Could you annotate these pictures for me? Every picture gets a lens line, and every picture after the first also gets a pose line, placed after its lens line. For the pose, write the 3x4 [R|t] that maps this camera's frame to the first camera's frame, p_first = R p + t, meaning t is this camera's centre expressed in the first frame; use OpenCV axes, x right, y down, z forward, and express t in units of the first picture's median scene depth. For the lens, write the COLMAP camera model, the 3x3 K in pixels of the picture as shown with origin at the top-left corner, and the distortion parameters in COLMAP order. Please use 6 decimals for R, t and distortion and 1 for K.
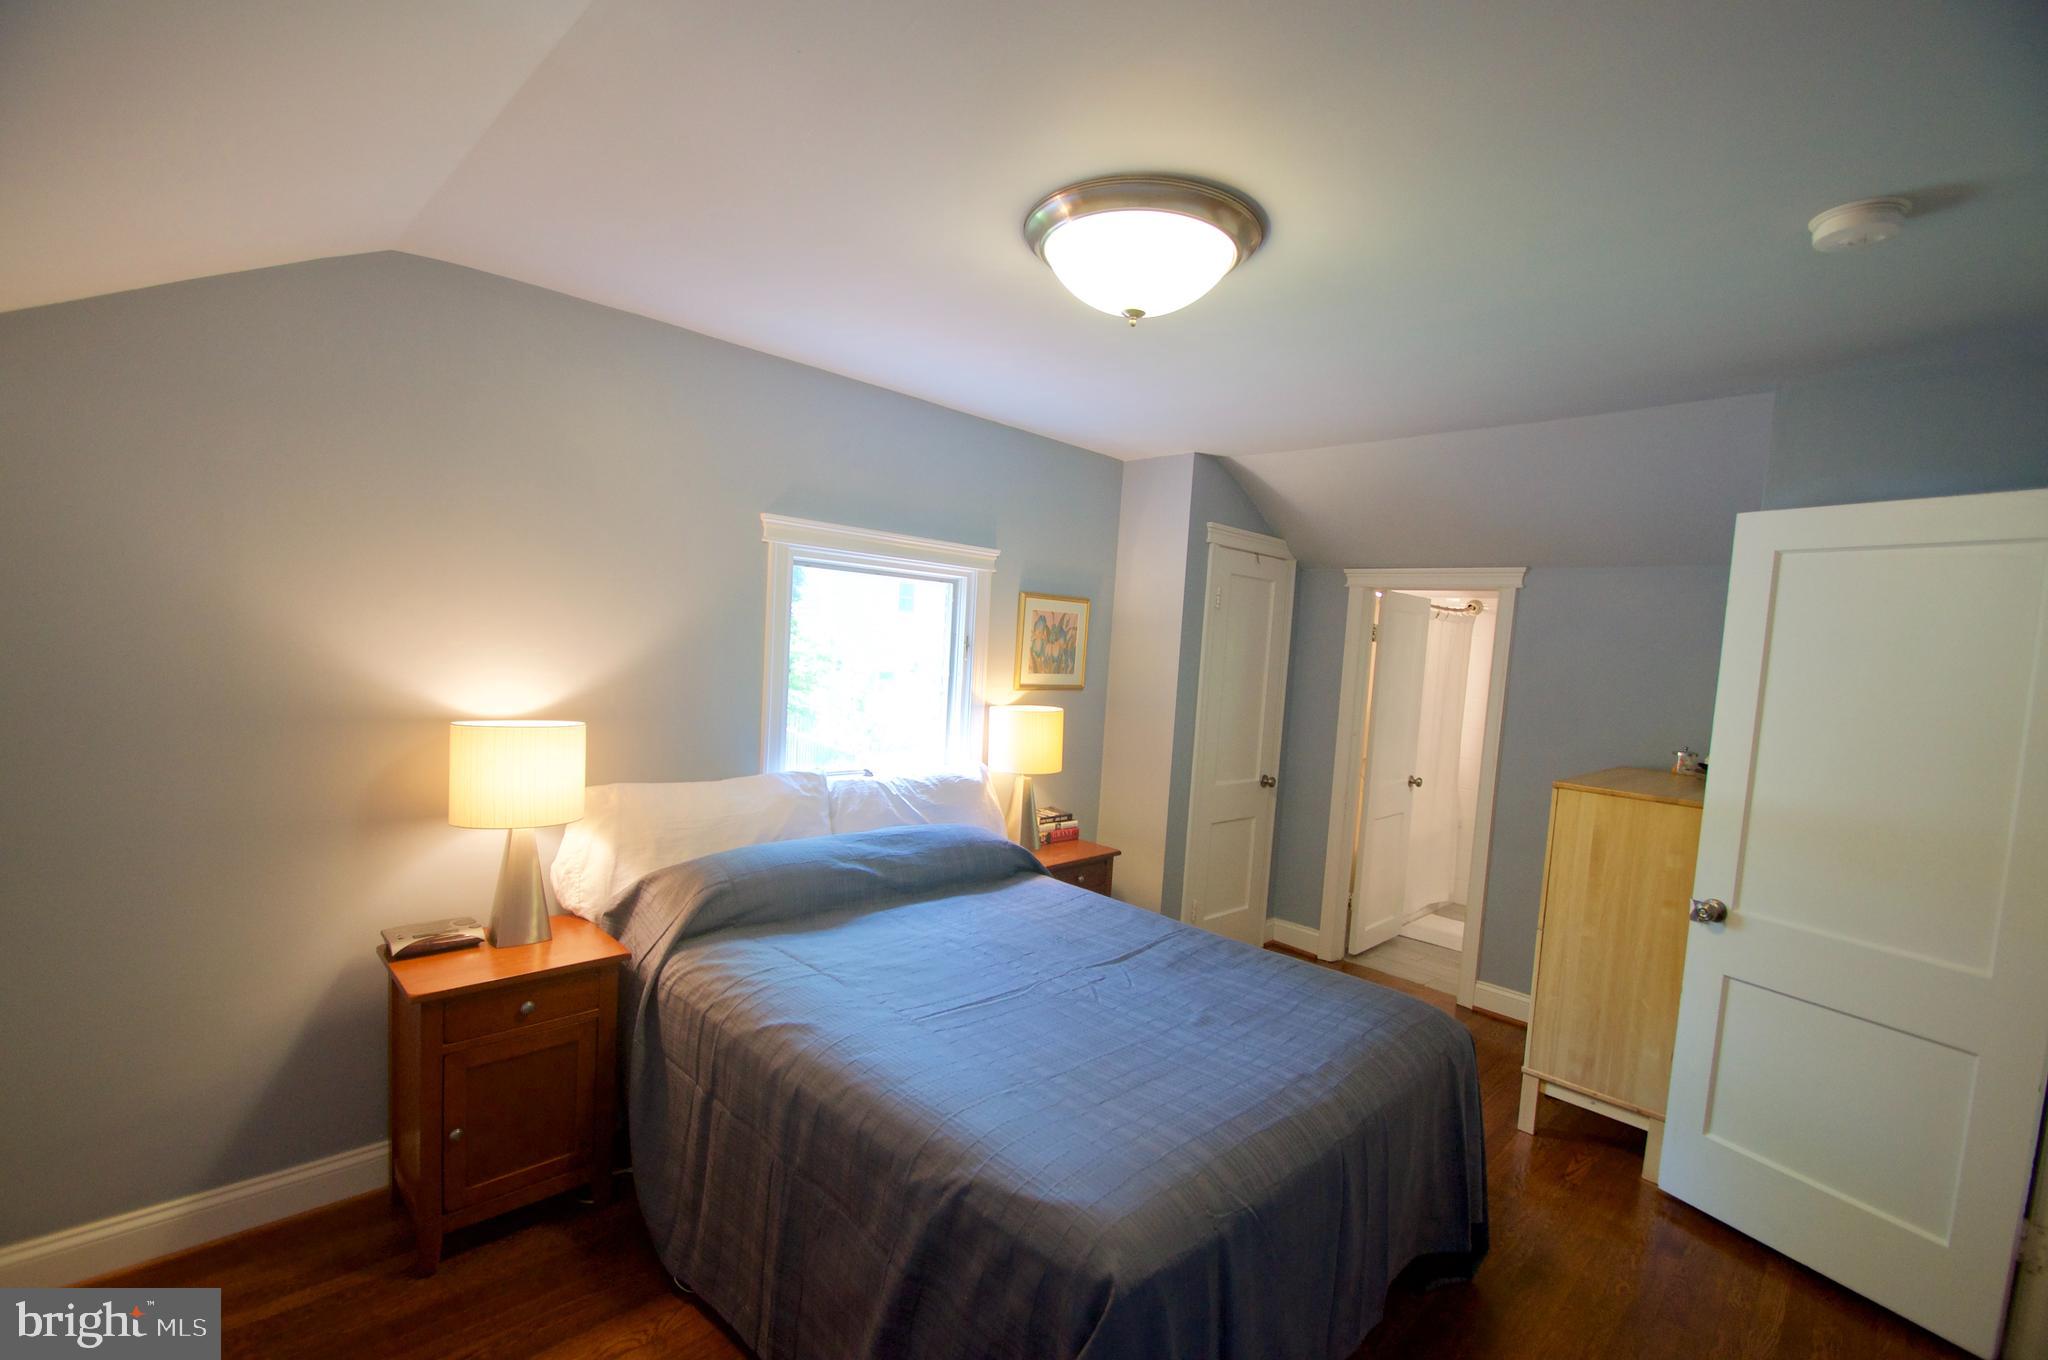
lens RADIAL K [[887.1, 0, 1018.9], [0, 887.1, 686.5], [0, 0, 1]] dist [0.000795, -0.000292]
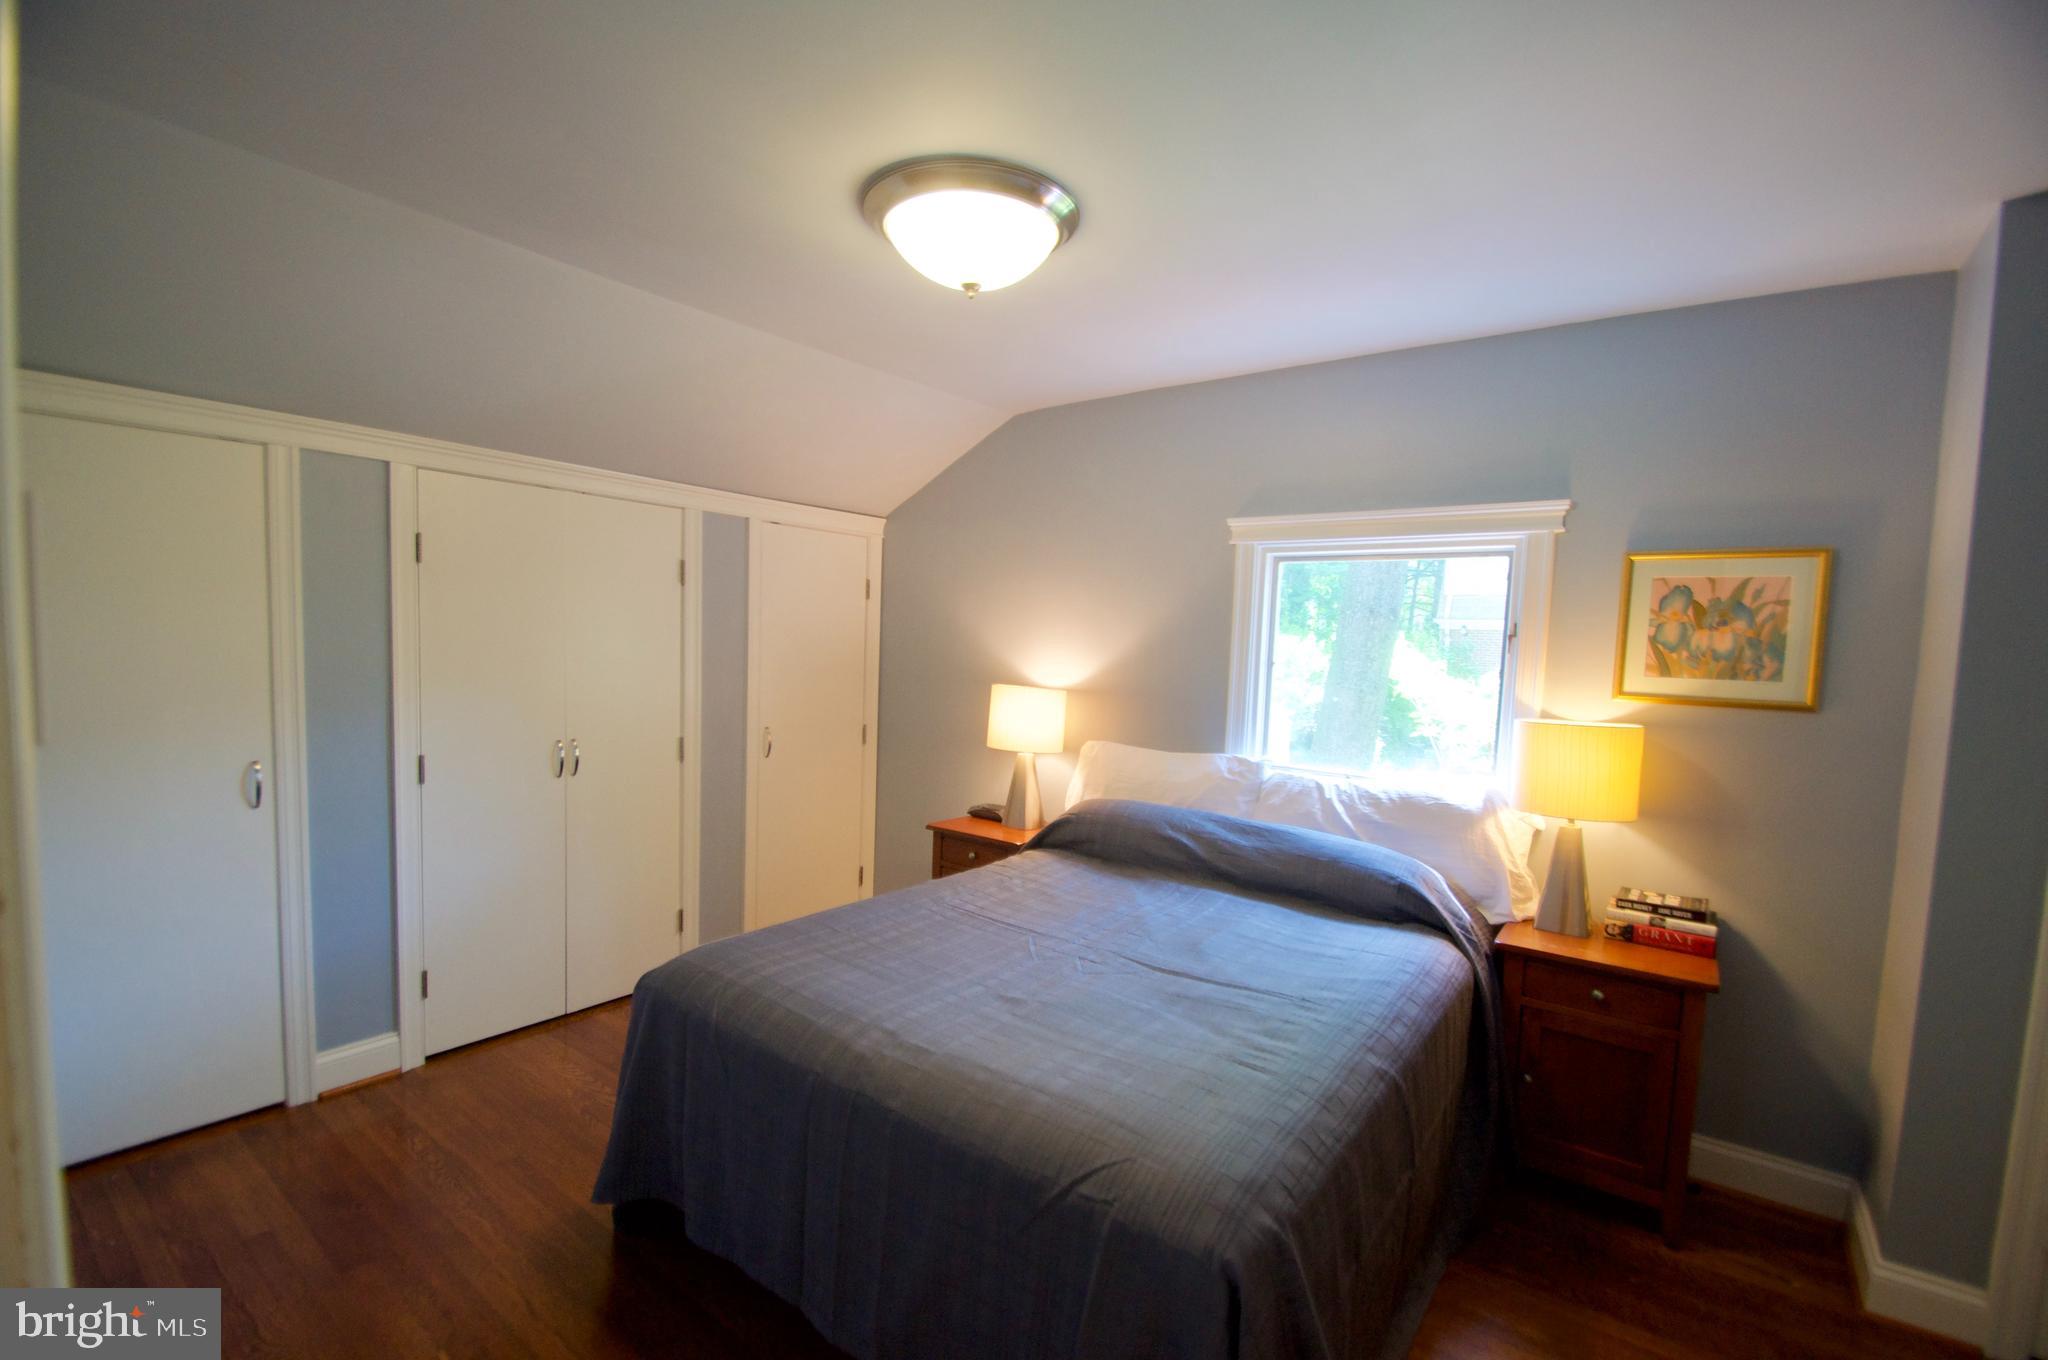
lens RADIAL K [[887.1, 0, 1018.6], [0, 887.1, 693.0], [0, 0, 1]] dist [0.000795, -0.000292]
pose [[0.148656, 0.003213, -0.988884, 0.620150], [-0.080436, 0.996720, -0.008854, 0.042366], [0.985612, 0.080858, 0.148427, 0.479520]]
